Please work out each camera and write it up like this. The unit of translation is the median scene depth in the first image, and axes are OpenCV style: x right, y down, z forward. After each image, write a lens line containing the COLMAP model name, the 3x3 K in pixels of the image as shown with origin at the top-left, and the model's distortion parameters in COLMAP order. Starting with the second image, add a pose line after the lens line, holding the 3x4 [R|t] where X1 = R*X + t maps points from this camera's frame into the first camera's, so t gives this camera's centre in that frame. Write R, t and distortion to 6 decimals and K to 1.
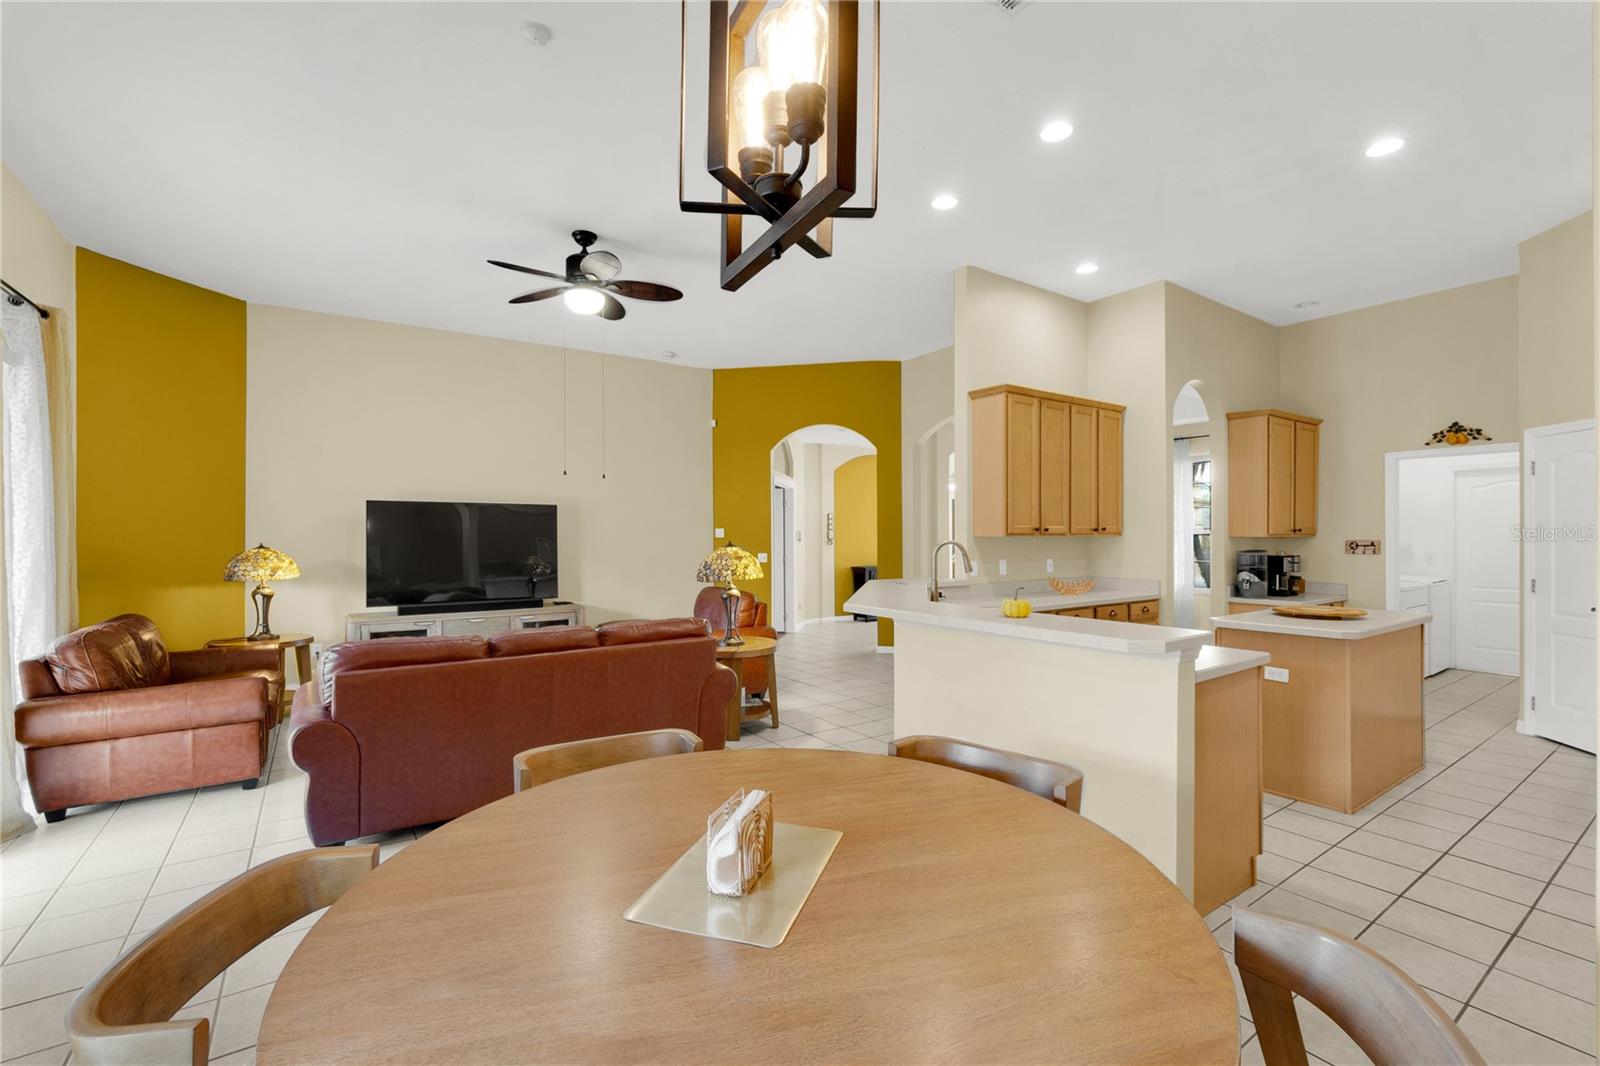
lens RADIAL K [[694.0, 0, 793.0], [0, 694.0, 532.3], [0, 0, 1]] dist [-0.003745, 0.000271]
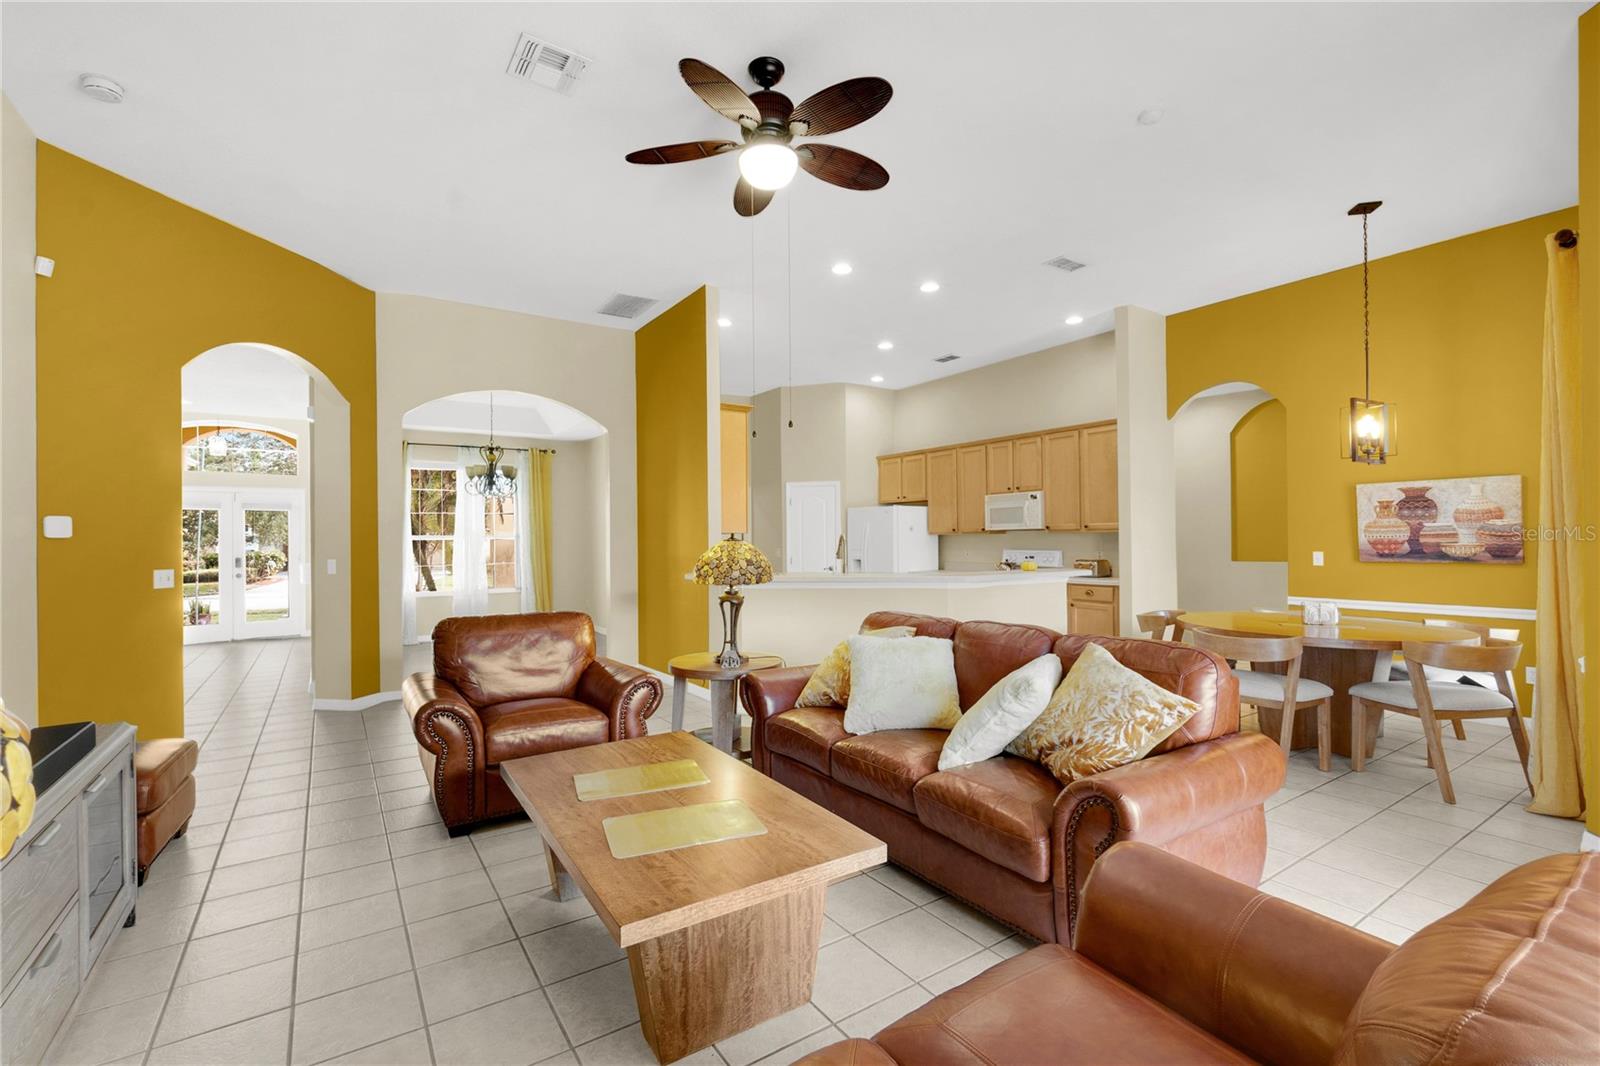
lens RADIAL K [[694.0, 0, 799.0], [0, 694.0, 543.7], [0, 0, 1]] dist [-0.003745, 0.000271]
pose [[0.008731, -0.001055, 0.999961, -0.809570], [0.005103, 0.999986, 0.001010, 0.020533], [-0.999949, 0.005094, 0.008736, 0.816357]]
